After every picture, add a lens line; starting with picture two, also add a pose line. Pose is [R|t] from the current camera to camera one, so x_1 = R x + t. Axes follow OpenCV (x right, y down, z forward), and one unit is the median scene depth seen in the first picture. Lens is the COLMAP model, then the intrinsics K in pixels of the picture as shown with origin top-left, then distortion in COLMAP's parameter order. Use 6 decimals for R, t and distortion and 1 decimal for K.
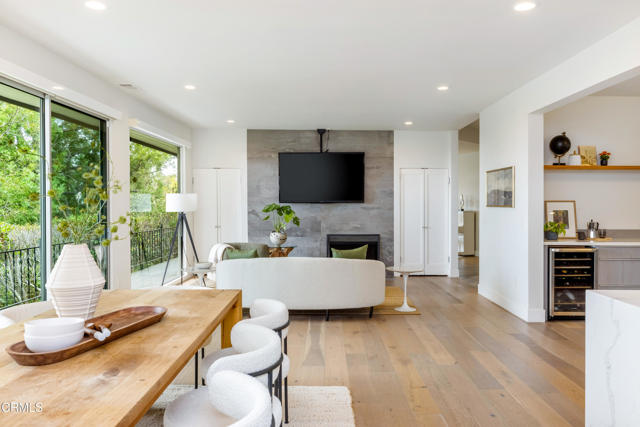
lens RADIAL K [[482.0, 0, 315.1], [0, 482.0, 210.2], [0, 0, 1]] dist [0.006239, -0.012355]
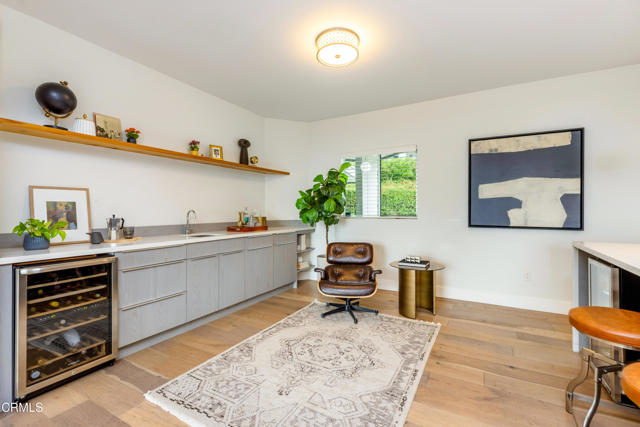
lens RADIAL K [[288.2, 0, 331.3], [0, 288.2, 208.0], [0, 0, 1]] dist [0.000014, -0.000646]
pose [[0.455982, 0.002436, 0.889986, 0.233358], [0.015096, 0.999831, -0.010472, 0.013359], [-0.889861, 0.018210, 0.455868, 0.352779]]
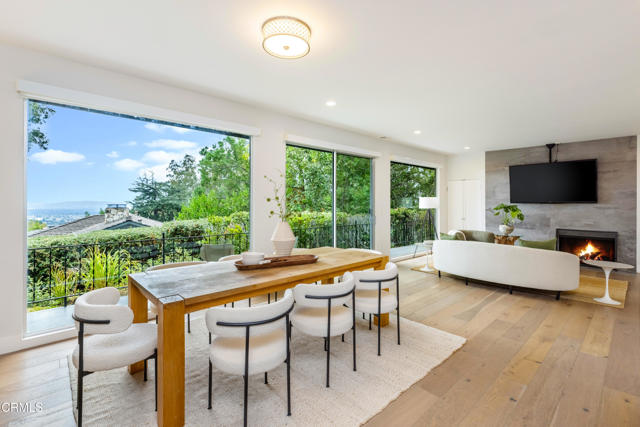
lens RADIAL K [[288.2, 0, 318.6], [0, 288.2, 204.4], [0, 0, 1]] dist [0.000014, -0.000646]
pose [[0.691423, 0.004854, -0.722434, 0.146223], [-0.013253, 0.999894, -0.005966, 0.000384], [0.722329, 0.013700, 0.691414, 0.057390]]
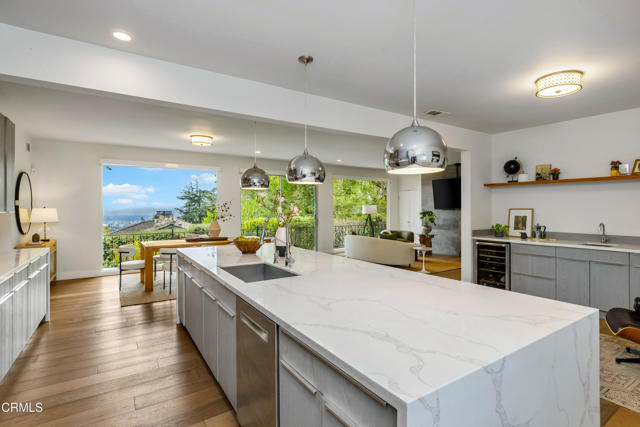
lens RADIAL K [[302.2, 0, 327.2], [0, 302.2, 213.2], [0, 0, 1]] dist [-0.027967, -0.002935]
pose [[0.578465, 0.010190, -0.815644, 0.619747], [-0.008306, 0.999944, 0.006602, -0.005663], [0.815665, 0.002955, 0.578517, 0.068402]]
